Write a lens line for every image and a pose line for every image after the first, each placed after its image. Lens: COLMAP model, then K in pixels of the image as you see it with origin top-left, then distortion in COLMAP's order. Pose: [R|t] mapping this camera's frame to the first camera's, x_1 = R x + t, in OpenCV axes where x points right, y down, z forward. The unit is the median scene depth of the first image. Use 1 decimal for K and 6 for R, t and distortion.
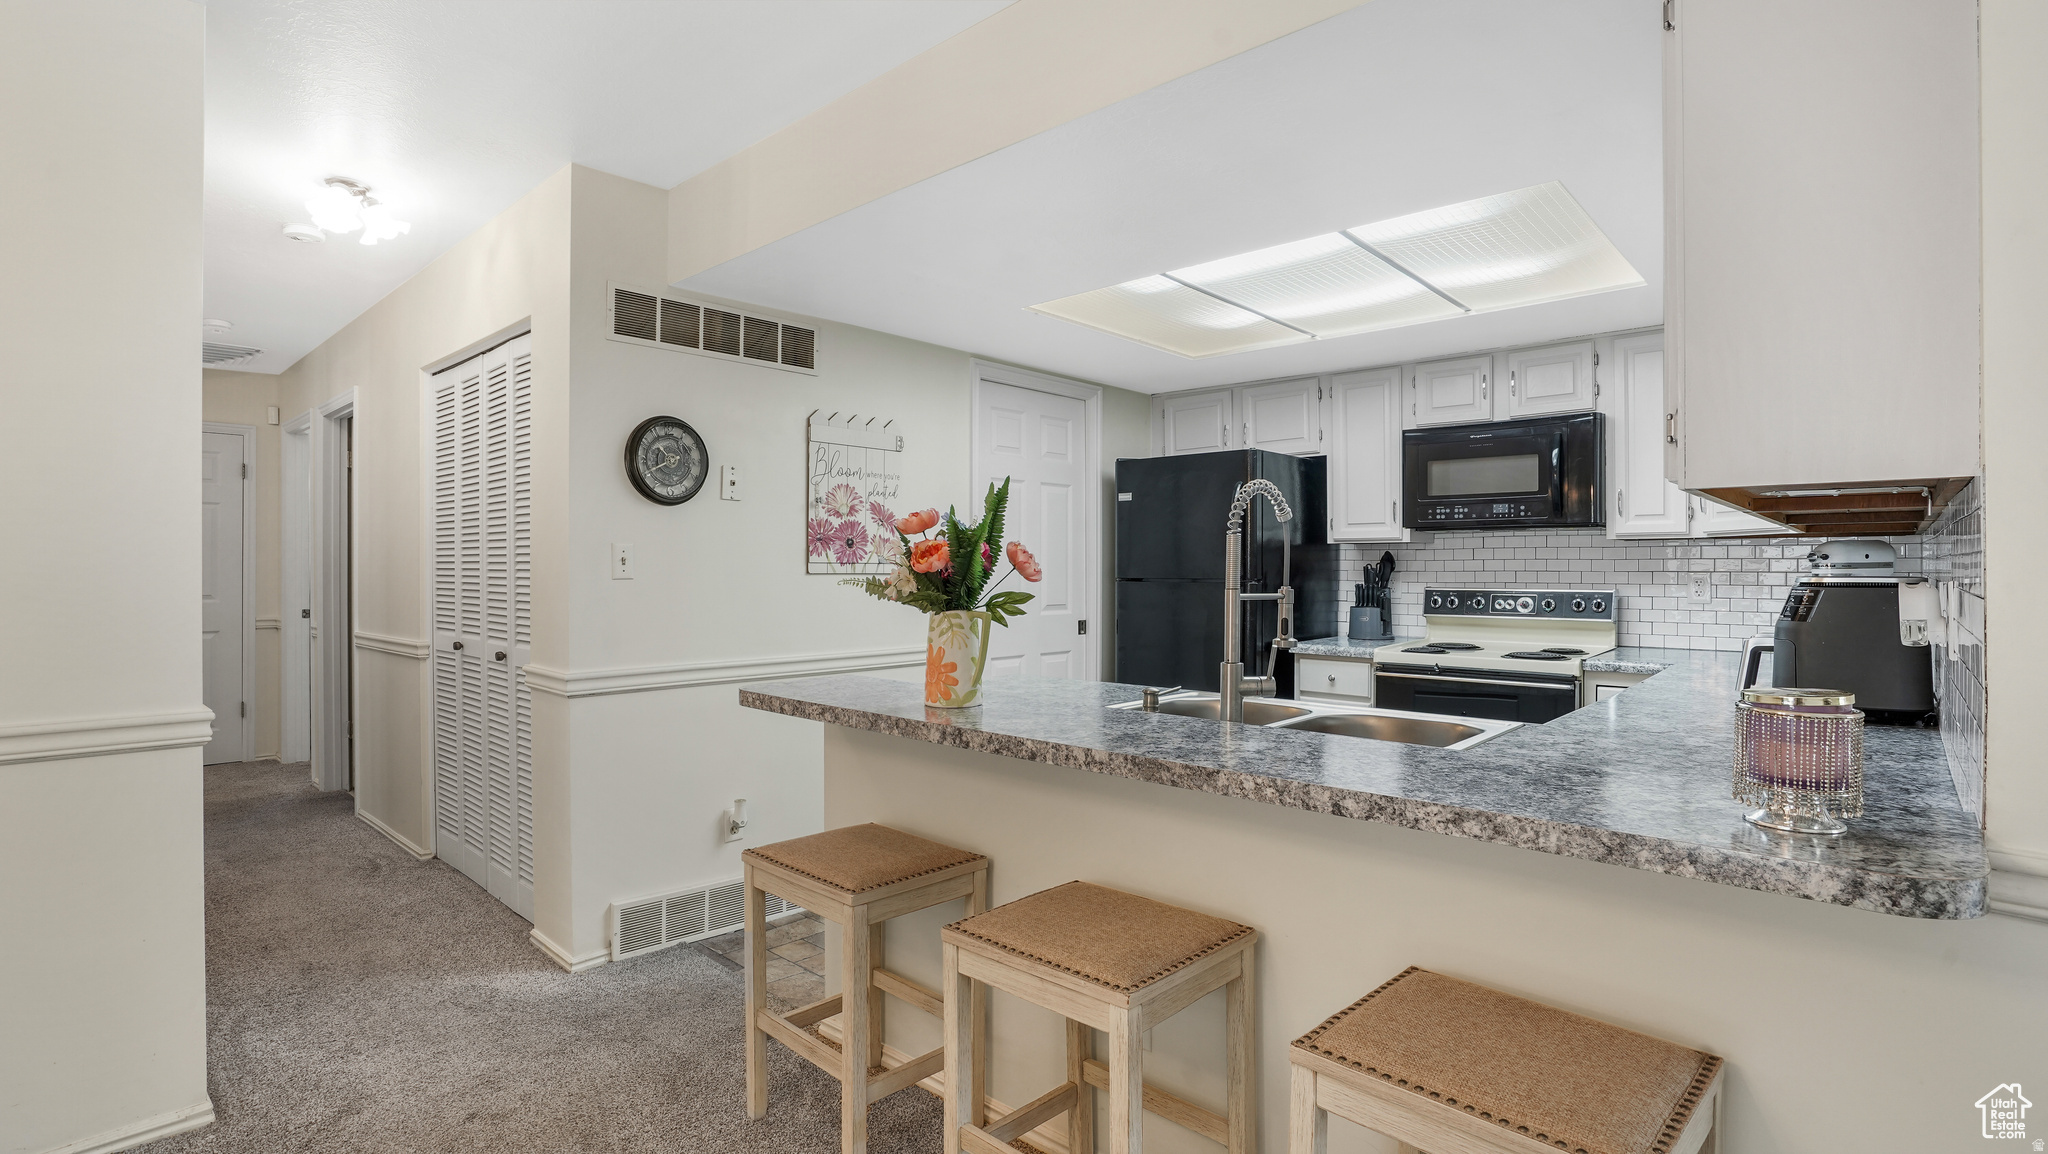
lens RADIAL K [[983.1, 0, 1032.5], [0, 983.1, 568.8], [0, 0, 1]] dist [-0.044097, -0.000178]
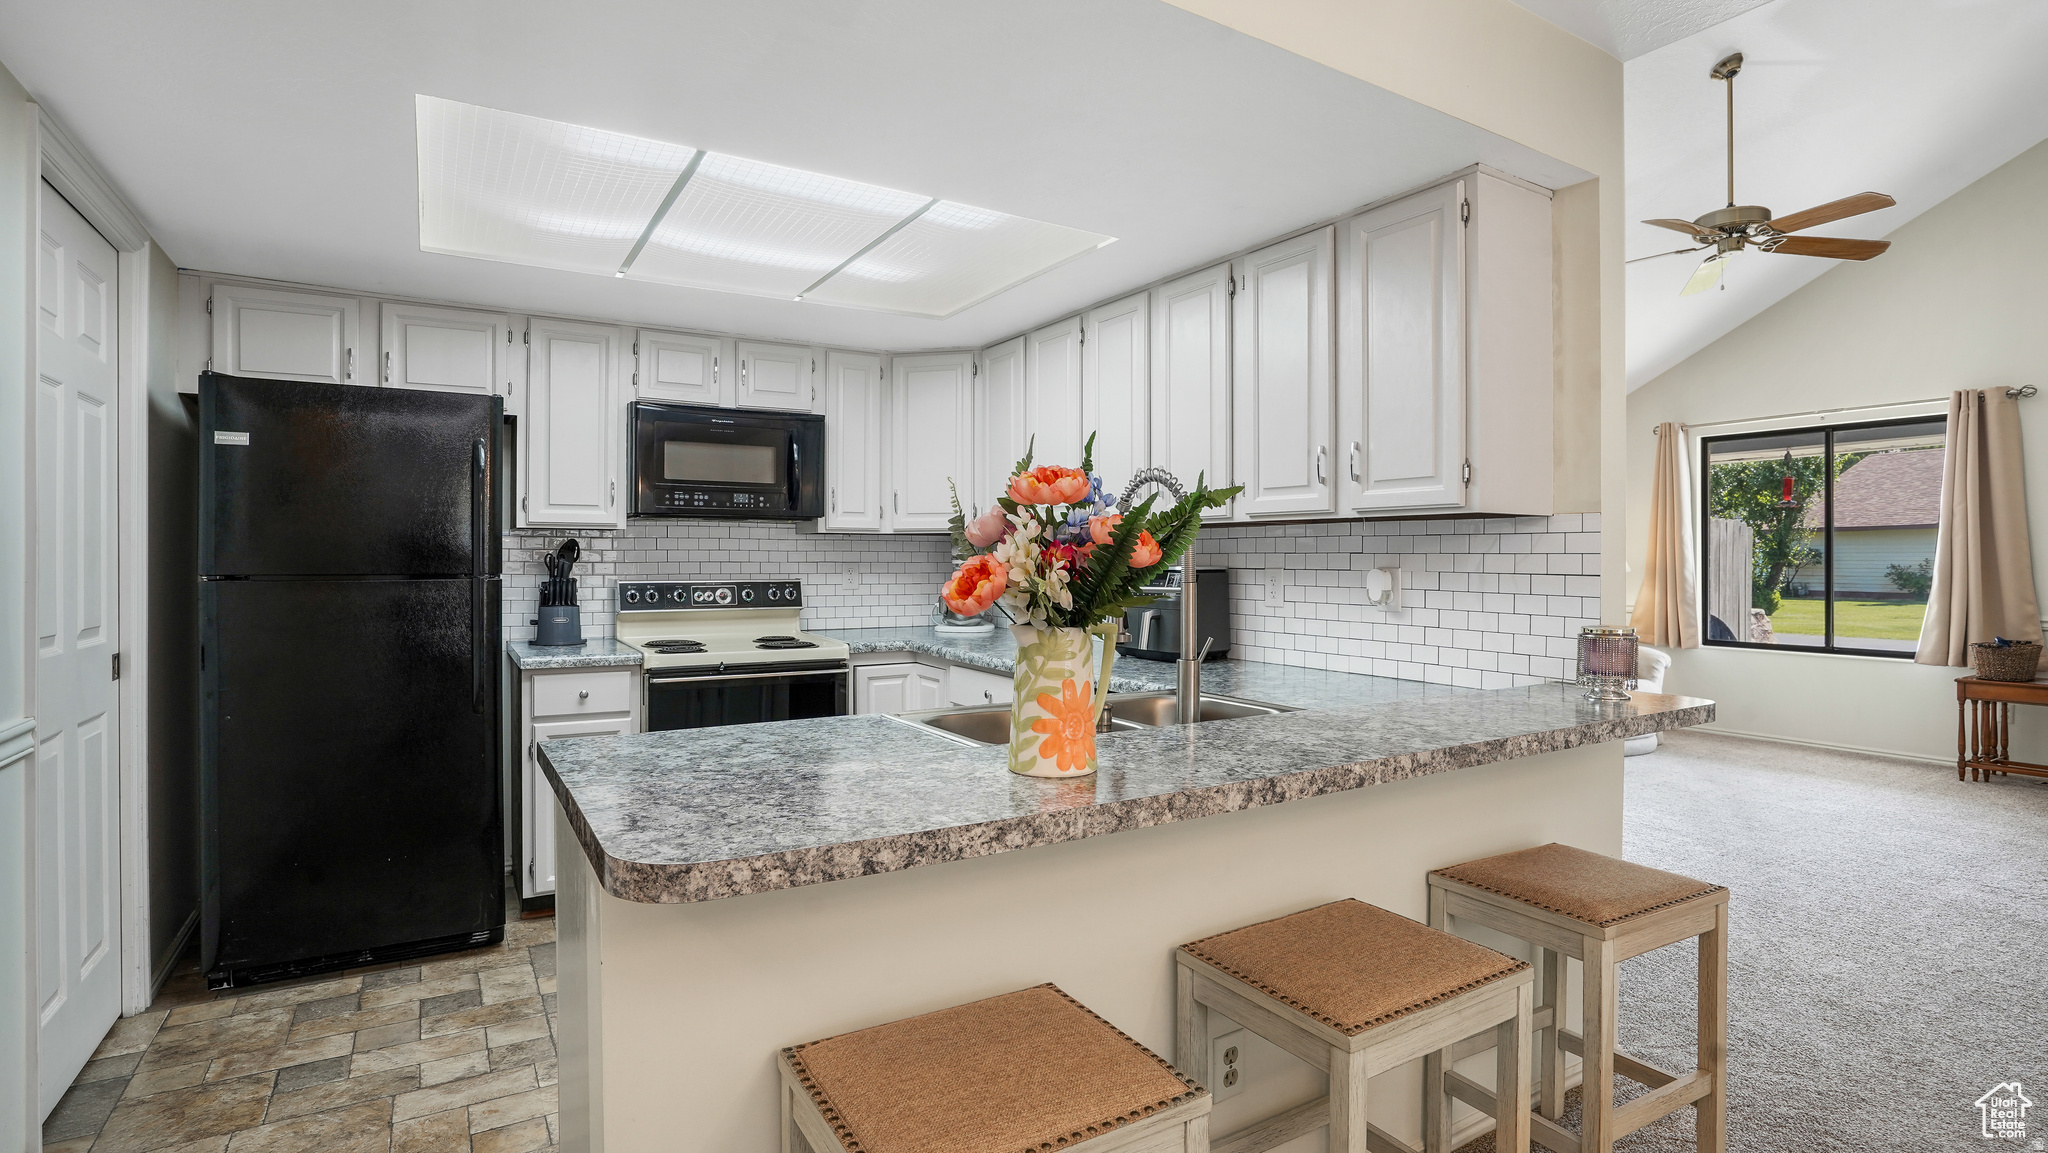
lens RADIAL K [[976.7, 0, 1019.7], [0, 976.7, 566.1], [0, 0, 1]] dist [-0.033278, 0.000165]
pose [[0.271977, -0.006684, 0.962281, -0.378301], [-0.000673, 0.999974, 0.007136, -0.000749], [-0.962304, -0.002589, 0.271965, 0.450179]]
